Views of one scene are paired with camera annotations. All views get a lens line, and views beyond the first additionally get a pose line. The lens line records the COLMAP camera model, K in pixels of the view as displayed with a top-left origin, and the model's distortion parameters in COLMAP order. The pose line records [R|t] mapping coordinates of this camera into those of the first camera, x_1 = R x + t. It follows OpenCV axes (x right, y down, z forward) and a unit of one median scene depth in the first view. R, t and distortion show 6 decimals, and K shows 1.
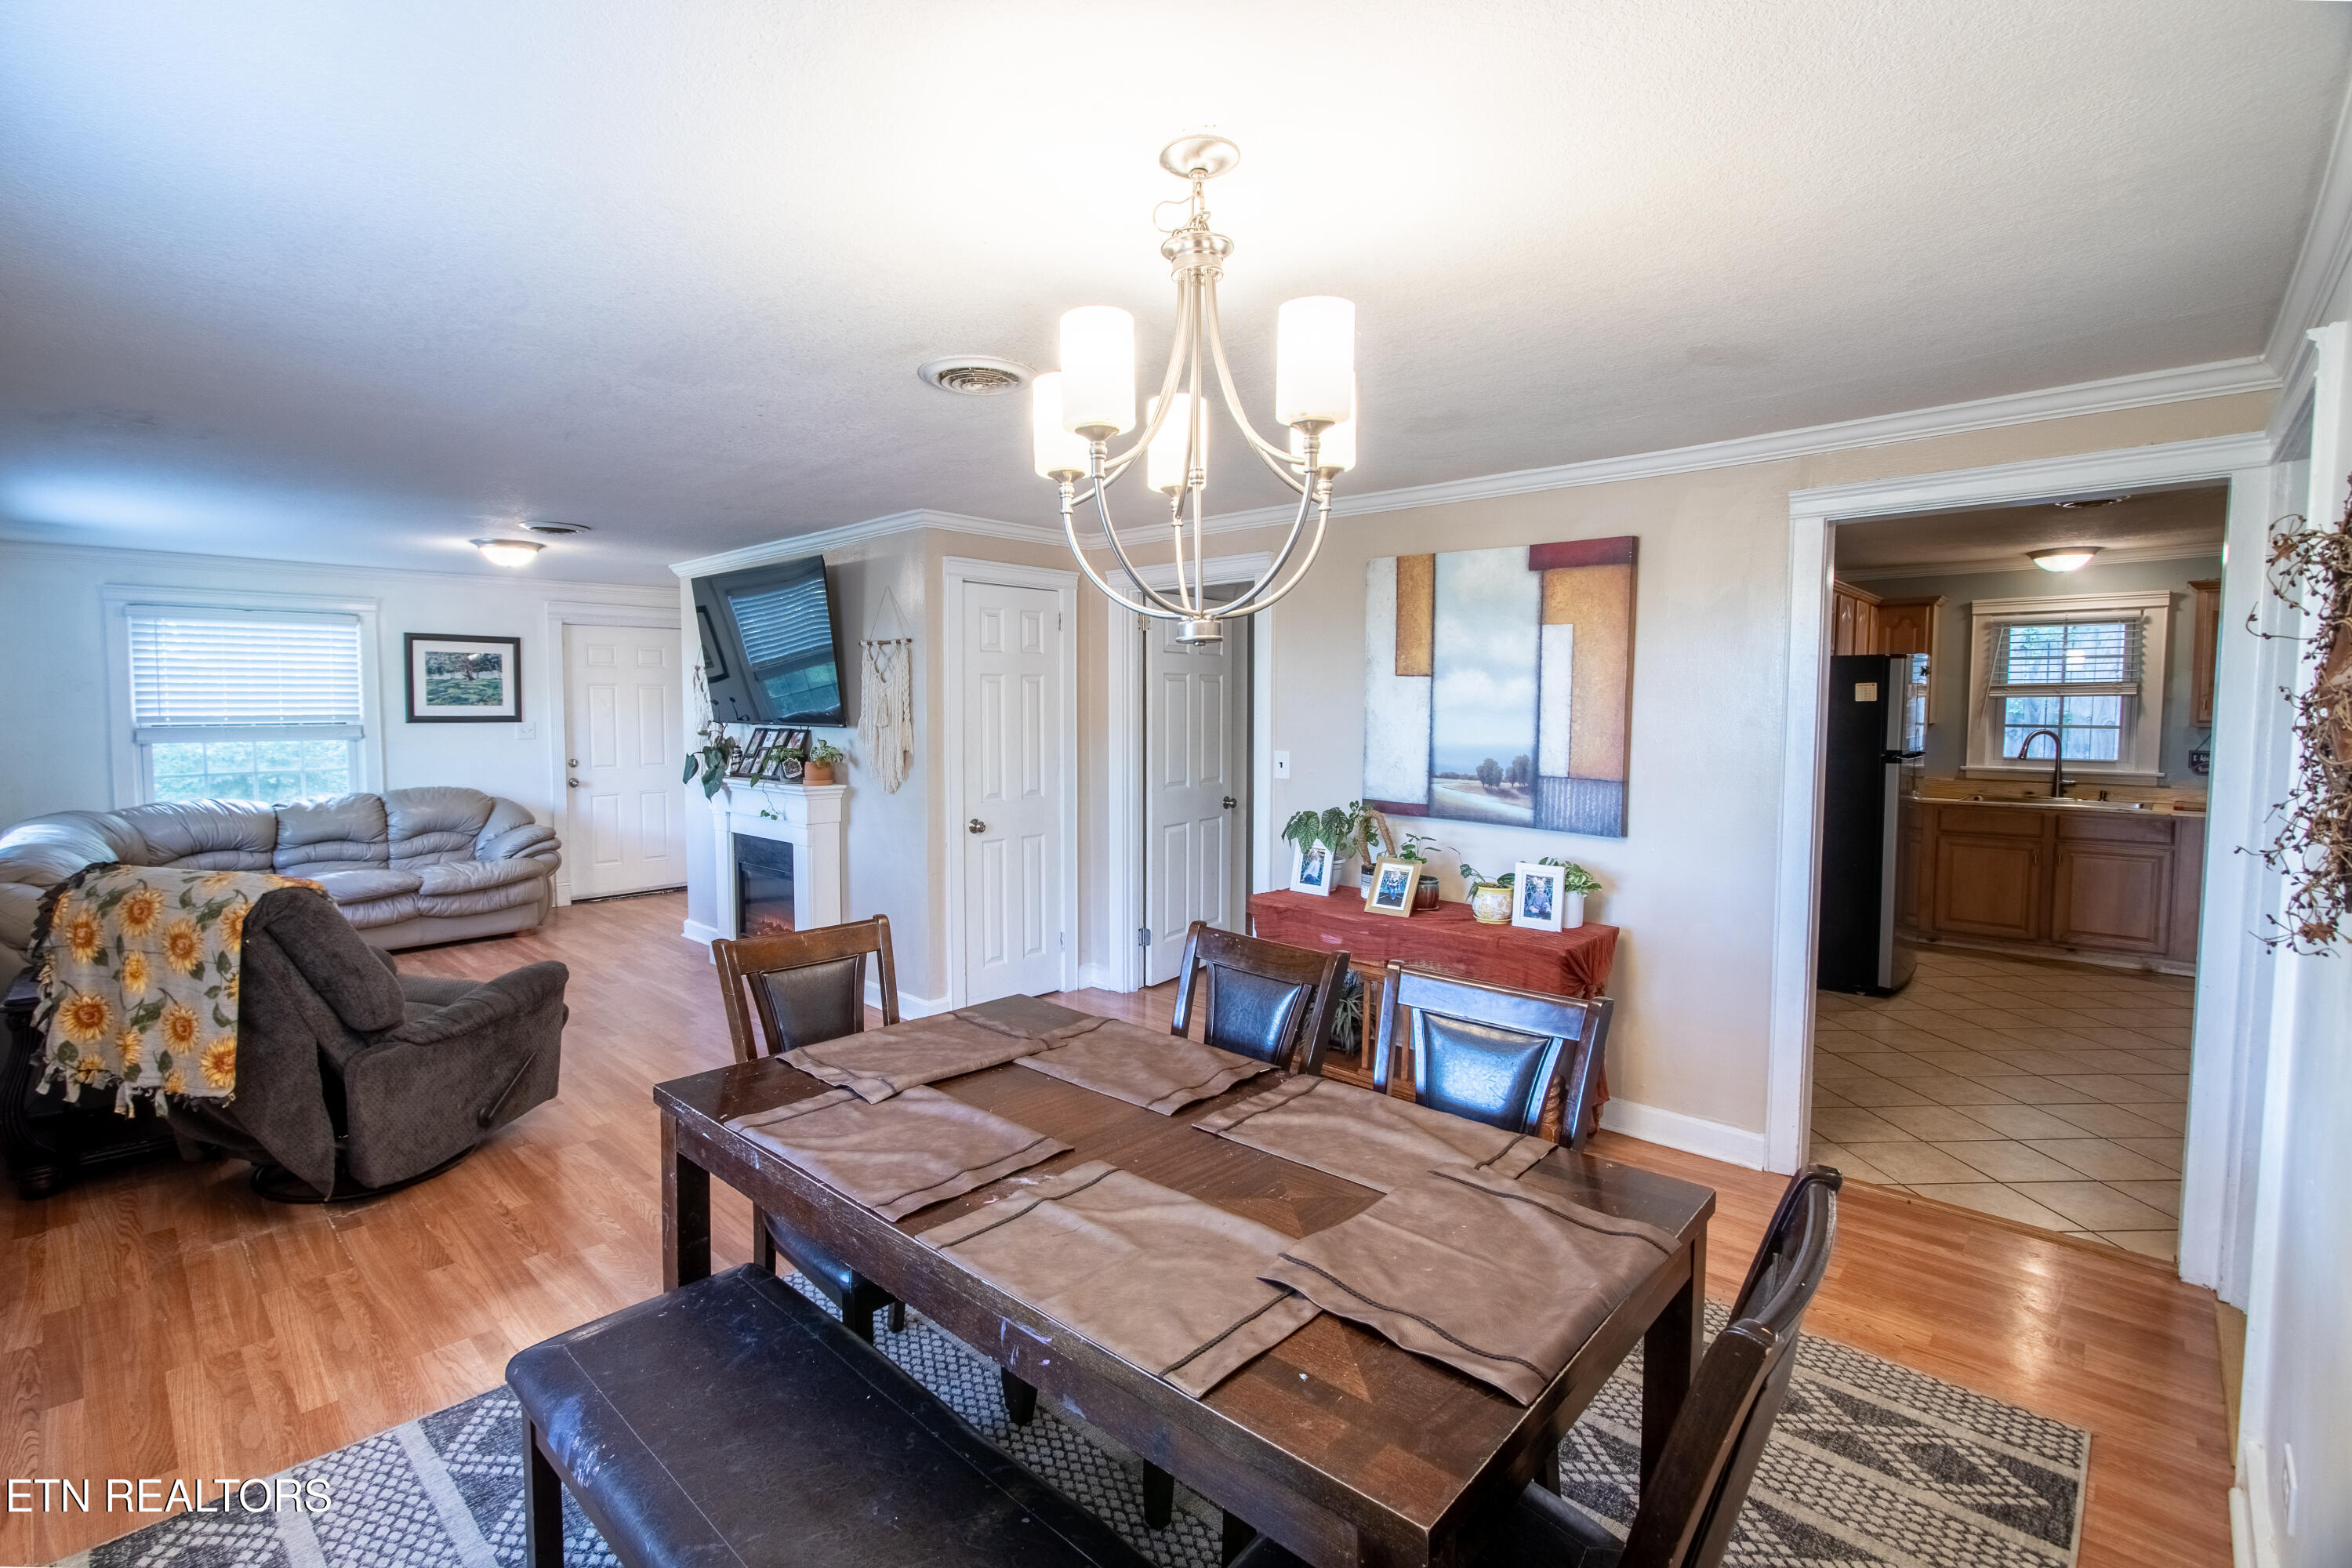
lens RADIAL K [[1080.7, 0, 1109.8], [0, 1080.7, 773.1], [0, 0, 1]] dist [-0.004328, -0.000109]
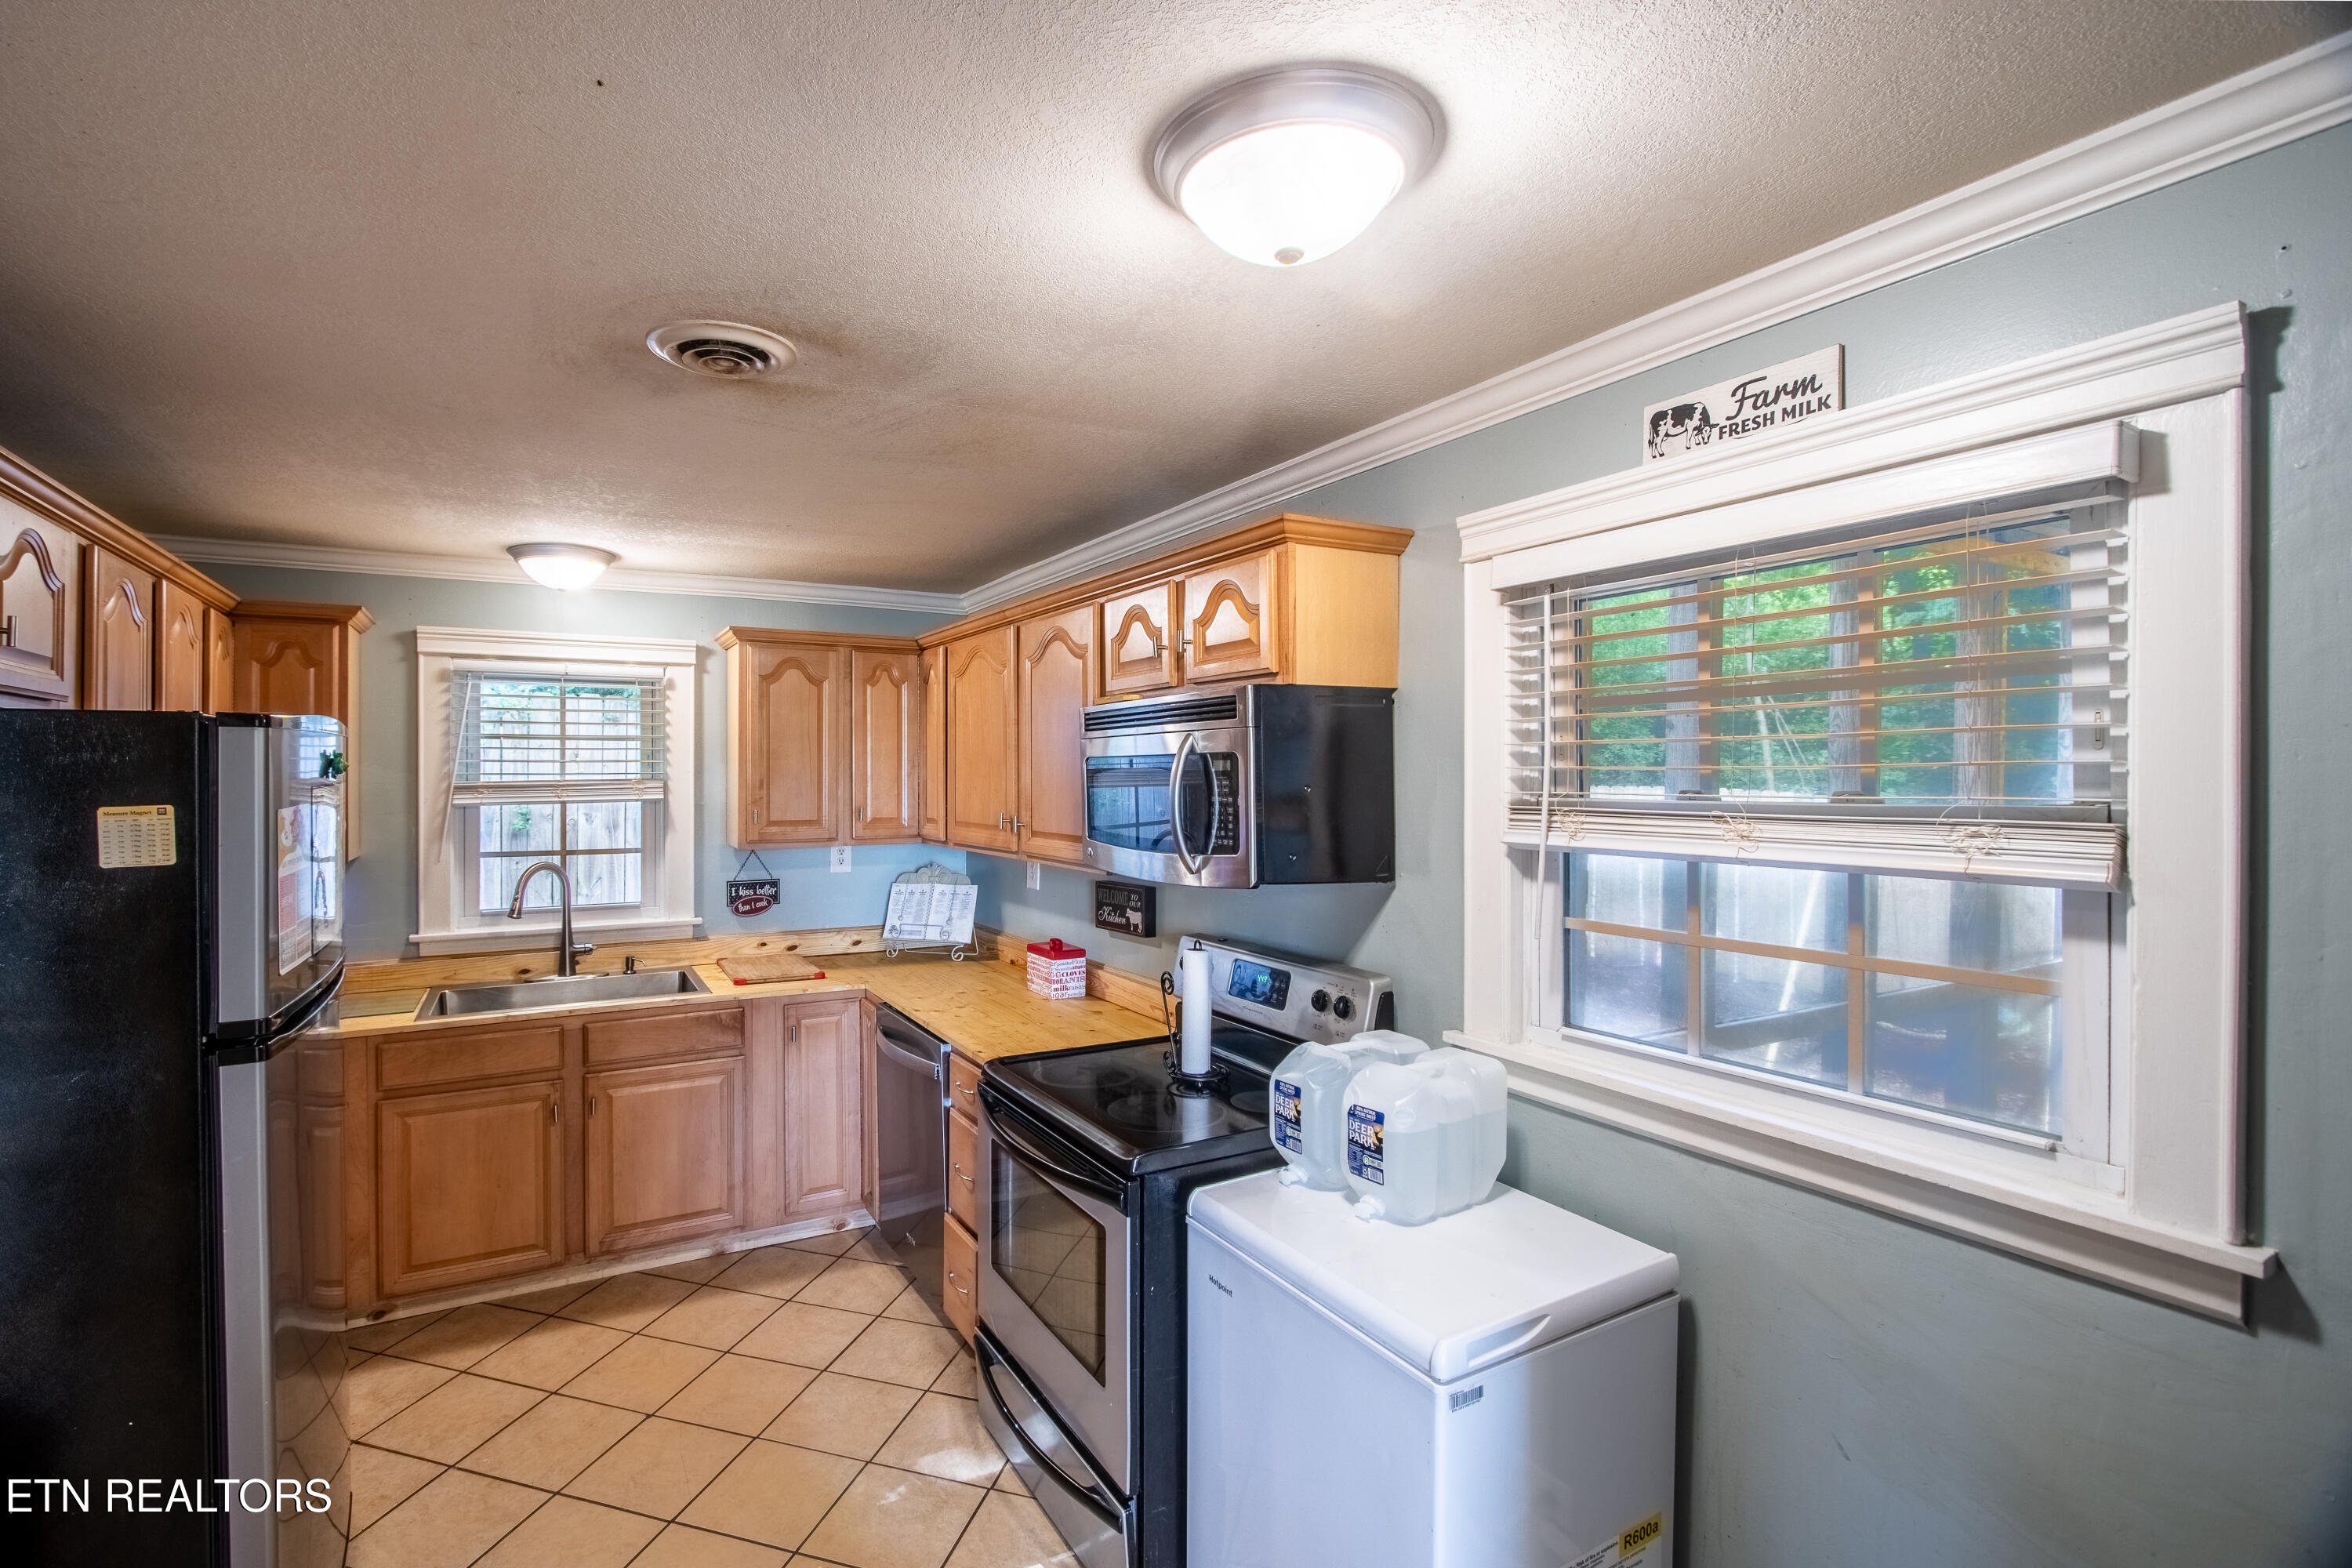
lens RADIAL K [[1080.7, 0, 1109.8], [0, 1080.7, 773.1], [0, 0, 1]] dist [-0.004328, -0.000109]
pose [[0.300140, 0.001661, 0.953894, 0.413010], [0.061721, 0.997869, -0.021158, -0.057467], [-0.951896, 0.065225, 0.299398, 0.543105]]
